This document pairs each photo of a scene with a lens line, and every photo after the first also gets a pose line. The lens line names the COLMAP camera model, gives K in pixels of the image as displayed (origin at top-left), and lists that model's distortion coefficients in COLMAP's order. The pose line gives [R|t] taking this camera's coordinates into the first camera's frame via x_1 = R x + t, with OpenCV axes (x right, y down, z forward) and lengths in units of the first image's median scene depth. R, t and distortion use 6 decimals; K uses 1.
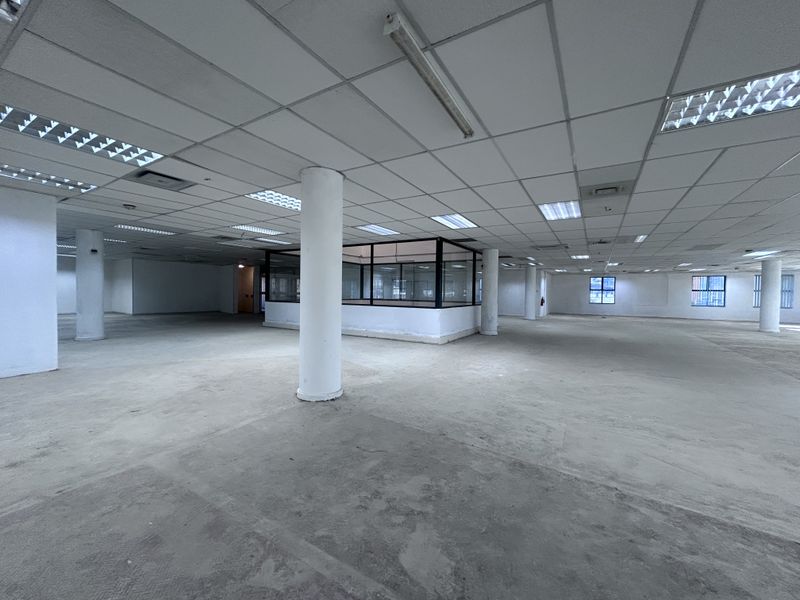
lens RADIAL K [[324.0, 0, 397.7], [0, 324.0, 298.2], [0, 0, 1]] dist [0.002165, 0.000016]
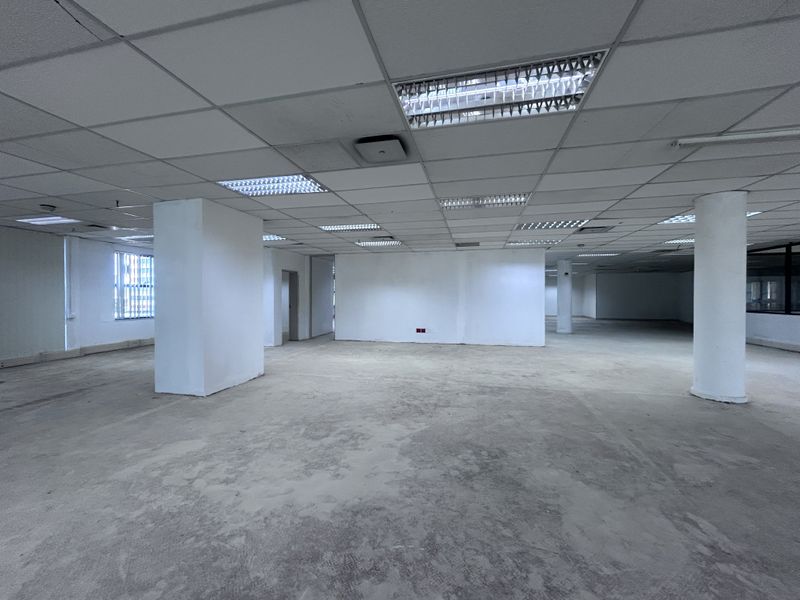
lens RADIAL K [[324.0, 0, 398.6], [0, 324.0, 300.1], [0, 0, 1]] dist [0.002165, 0.000016]
pose [[0.306712, -0.006462, -0.951780, 0.475084], [-0.008228, 0.999922, -0.009440, -0.010442], [0.951767, 0.010727, 0.306635, -0.364116]]
